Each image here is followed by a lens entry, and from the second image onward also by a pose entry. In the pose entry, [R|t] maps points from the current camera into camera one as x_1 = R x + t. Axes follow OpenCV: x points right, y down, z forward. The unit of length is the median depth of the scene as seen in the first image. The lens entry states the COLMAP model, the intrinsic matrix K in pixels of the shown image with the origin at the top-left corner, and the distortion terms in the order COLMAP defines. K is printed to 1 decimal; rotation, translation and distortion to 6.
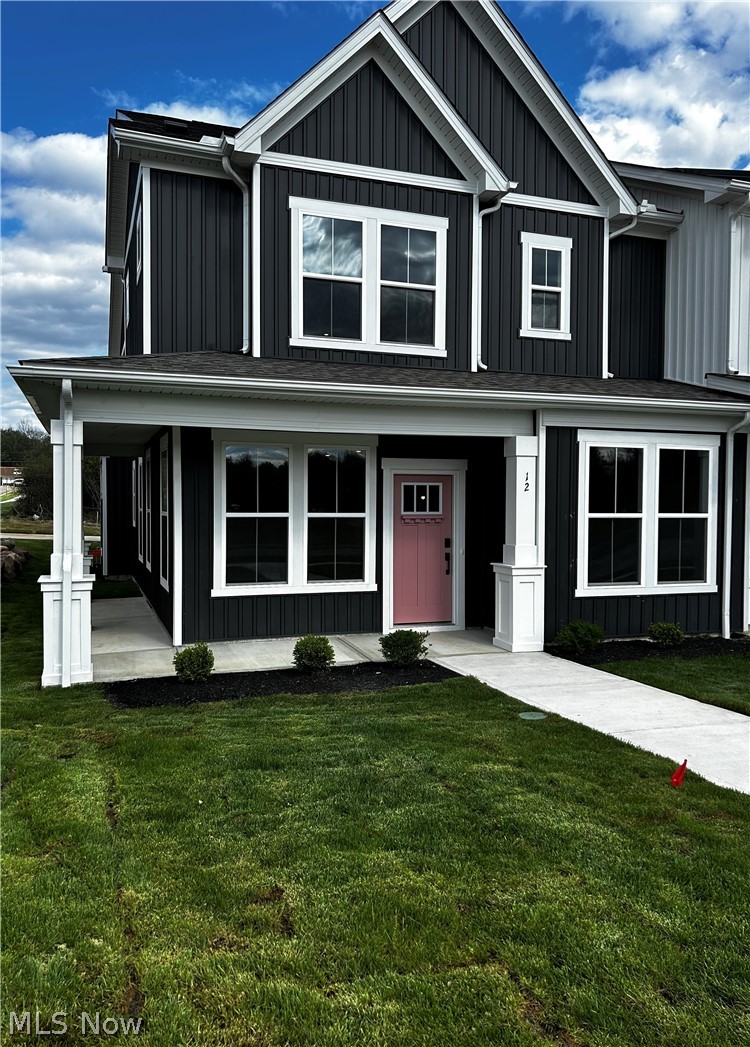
lens RADIAL K [[798.4, 0, 374.8], [0, 798.4, 522.6], [0, 0, 1]] dist [0.005475, -0.007658]
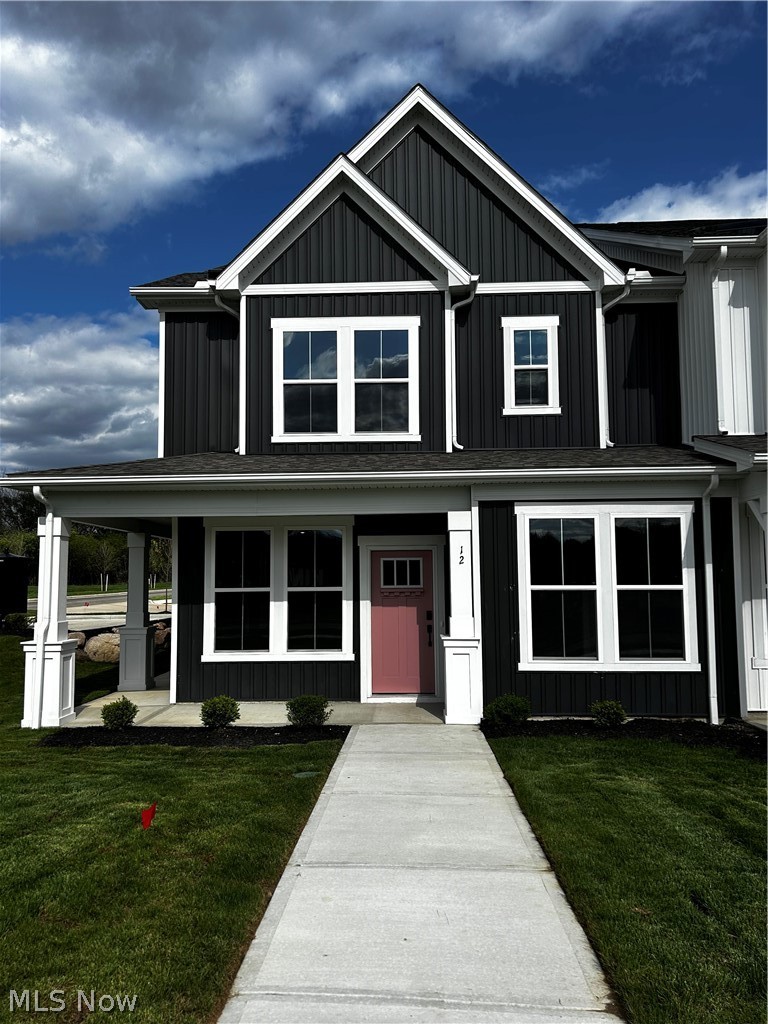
lens RADIAL K [[774.6, 0, 384.6], [0, 774.6, 511.1], [0, 0, 1]] dist [0.025697, -0.013864]
pose [[0.931265, -0.044613, -0.361601, 0.432782], [0.003177, 0.993431, -0.114385, 0.005763], [0.364329, 0.105374, 0.925289, 0.028651]]
